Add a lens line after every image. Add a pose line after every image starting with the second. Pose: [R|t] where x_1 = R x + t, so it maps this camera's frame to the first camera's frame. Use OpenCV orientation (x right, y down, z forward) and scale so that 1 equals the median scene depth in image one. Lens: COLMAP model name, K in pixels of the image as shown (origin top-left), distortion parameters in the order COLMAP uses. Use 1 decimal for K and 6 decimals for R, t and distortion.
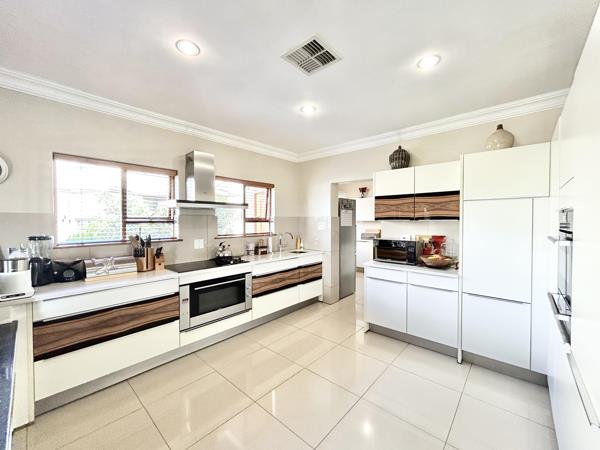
lens RADIAL K [[244.5, 0, 300.0], [0, 244.5, 225.0], [0, 0, 1]] dist [0.000635, 0.000382]
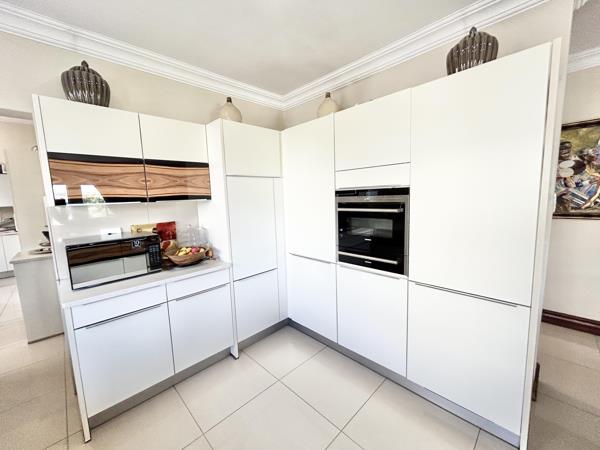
lens RADIAL K [[244.5, 0, 300.0], [0, 244.5, 225.0], [0, 0, 1]] dist [0.000635, 0.000382]
pose [[0.063351, -0.122524, 0.990442, -0.132736], [0.053574, 0.991422, 0.119219, -0.014175], [-0.996552, 0.045510, 0.069371, 0.551522]]
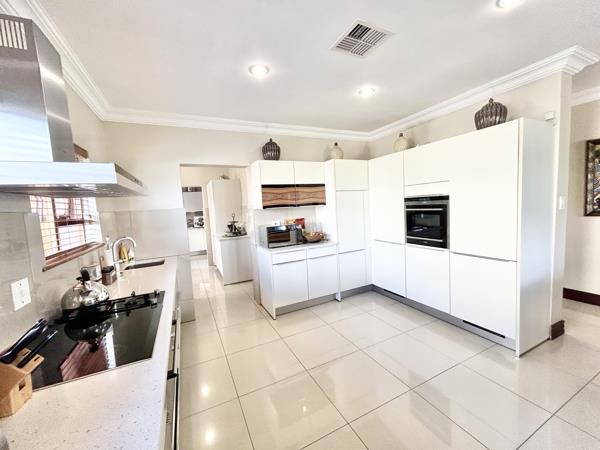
lens RADIAL K [[244.5, 0, 300.0], [0, 244.5, 225.0], [0, 0, 1]] dist [0.000635, 0.000382]
pose [[0.377885, -0.098531, 0.920595, -0.606079], [0.073411, 0.994379, 0.076294, -0.019805], [-0.922938, 0.038752, 0.382994, 0.514215]]
